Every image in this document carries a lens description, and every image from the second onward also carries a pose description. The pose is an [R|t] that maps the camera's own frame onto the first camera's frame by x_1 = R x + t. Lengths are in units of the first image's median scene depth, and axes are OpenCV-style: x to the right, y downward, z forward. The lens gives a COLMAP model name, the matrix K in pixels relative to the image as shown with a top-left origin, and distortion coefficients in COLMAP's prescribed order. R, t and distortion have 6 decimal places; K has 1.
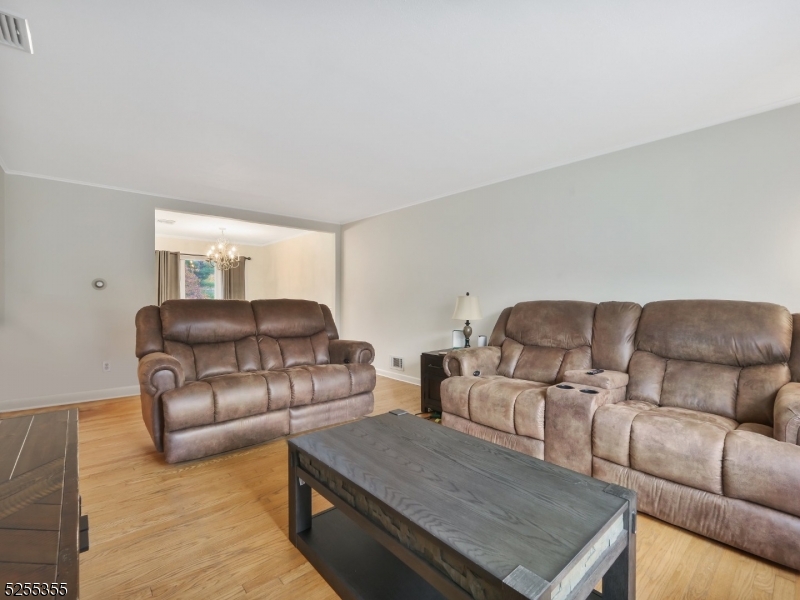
lens RADIAL K [[344.7, 0, 400.0], [0, 344.7, 300.0], [0, 0, 1]] dist [-0.001751, 0.000079]
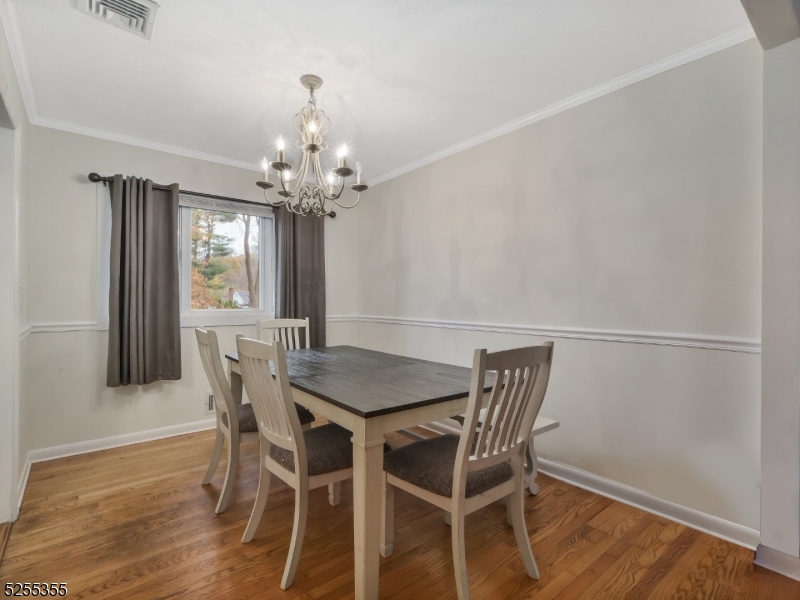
lens RADIAL K [[395.8, 0, 400.0], [0, 395.8, 300.0], [0, 0, 1]] dist [0.003043, 0.000972]
pose [[0.997718, 0.005018, -0.067334, -0.364216], [-0.005844, 0.999910, -0.012082, -0.008094], [0.067267, 0.012448, 0.997657, 0.580958]]
